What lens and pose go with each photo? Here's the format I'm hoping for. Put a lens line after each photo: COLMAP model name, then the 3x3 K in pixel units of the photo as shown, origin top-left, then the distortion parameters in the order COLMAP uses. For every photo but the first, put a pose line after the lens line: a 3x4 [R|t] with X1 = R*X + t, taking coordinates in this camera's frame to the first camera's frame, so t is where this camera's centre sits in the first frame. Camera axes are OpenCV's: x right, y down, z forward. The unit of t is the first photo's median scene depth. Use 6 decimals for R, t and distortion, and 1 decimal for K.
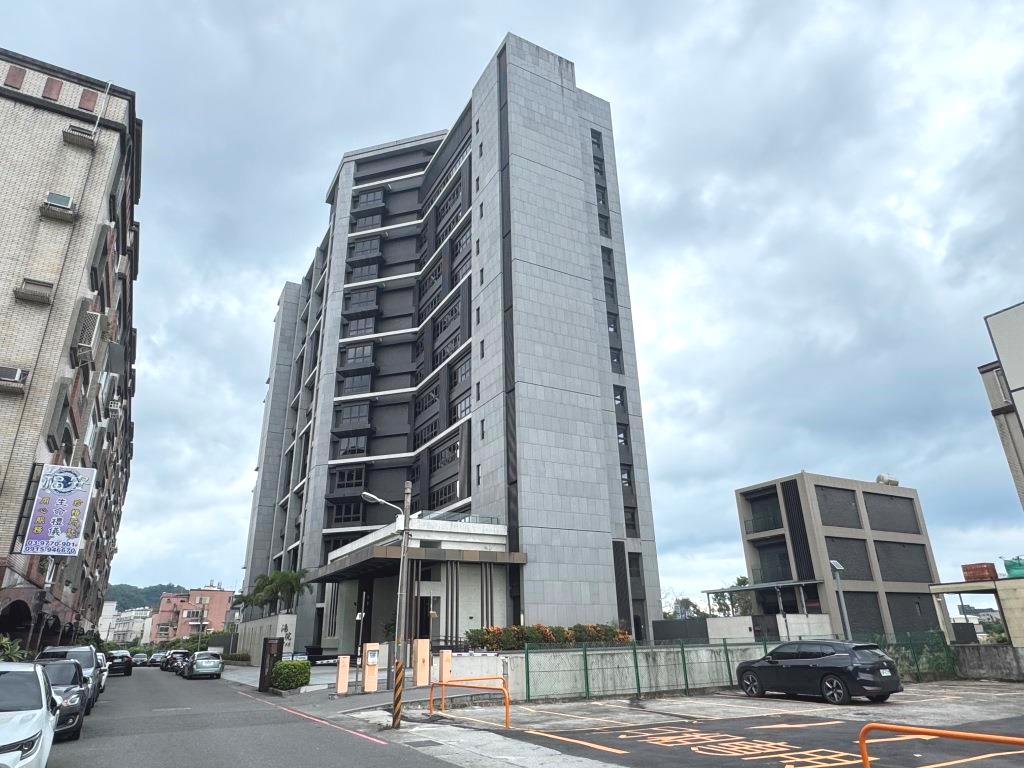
lens RADIAL K [[637.7, 0, 508.4], [0, 637.7, 386.5], [0, 0, 1]] dist [-0.004698, -0.001057]
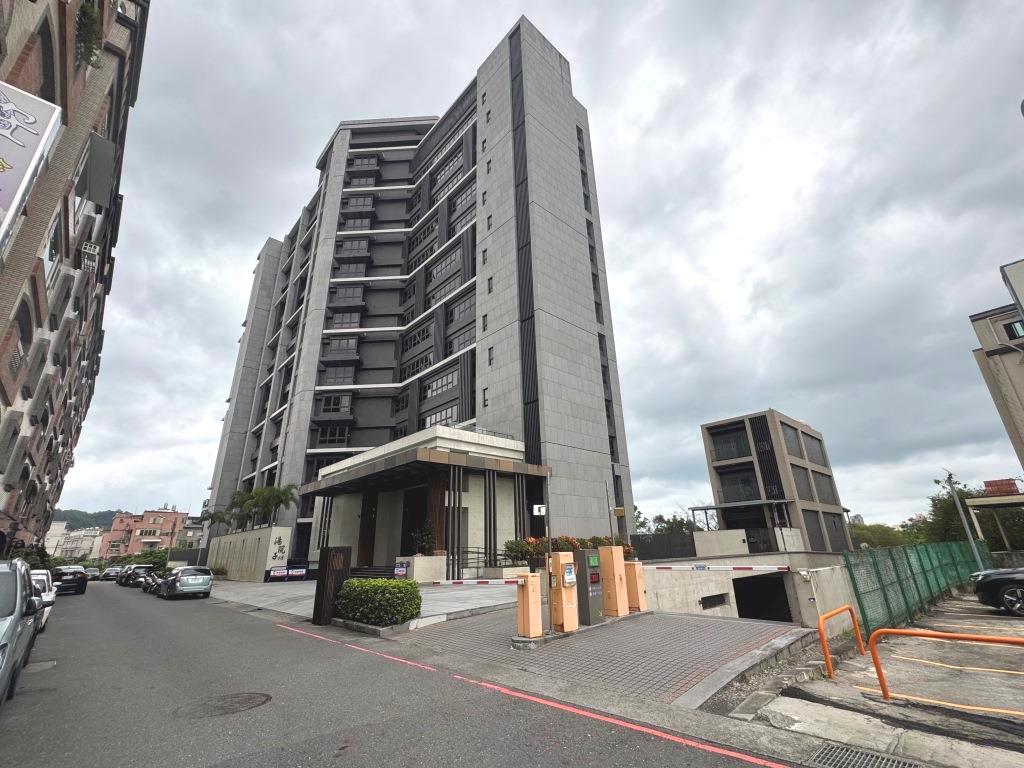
lens RADIAL K [[445.7, 0, 511.6], [0, 445.7, 384.6], [0, 0, 1]] dist [-0.002737, -0.000992]
pose [[0.972184, 0.078358, 0.220723, -0.140737], [-0.081617, 0.996648, 0.005671, 0.090431], [-0.219539, -0.023528, 0.975320, 0.221032]]
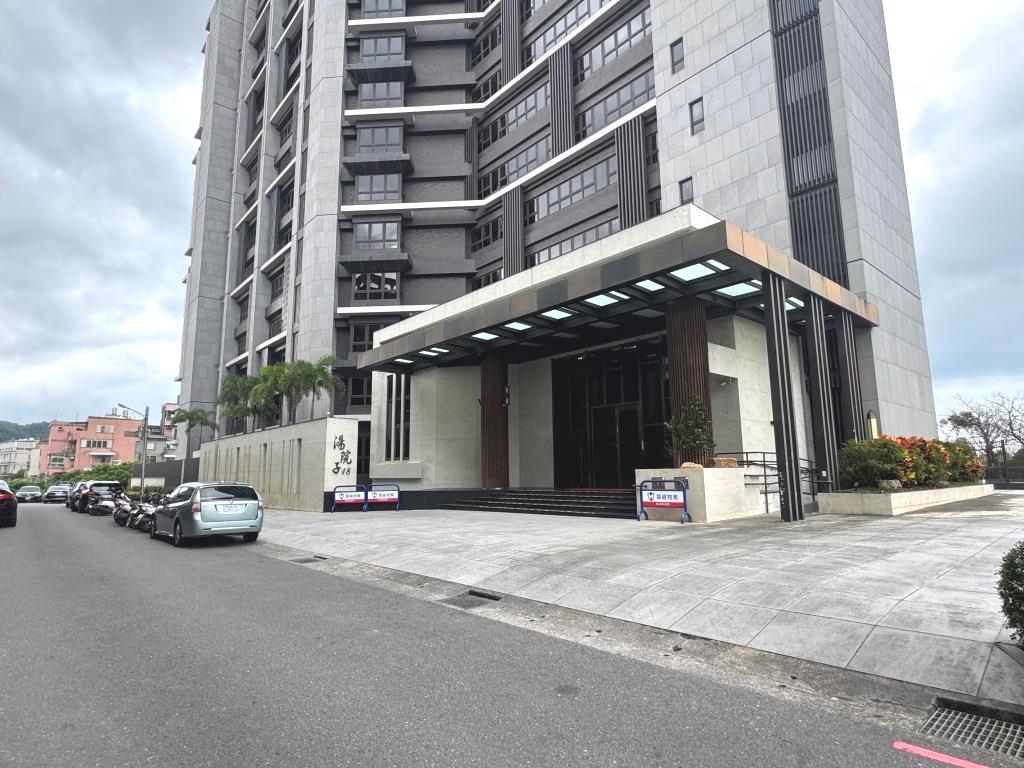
lens RADIAL K [[560.4, 0, 509.0], [0, 560.4, 387.3], [0, 0, 1]] dist [-0.005644, 0.003940]
pose [[0.977417, 0.042002, 0.207102, -0.248204], [-0.086085, 0.974182, 0.208706, 0.178363], [-0.192989, -0.221821, 0.955798, 0.424535]]
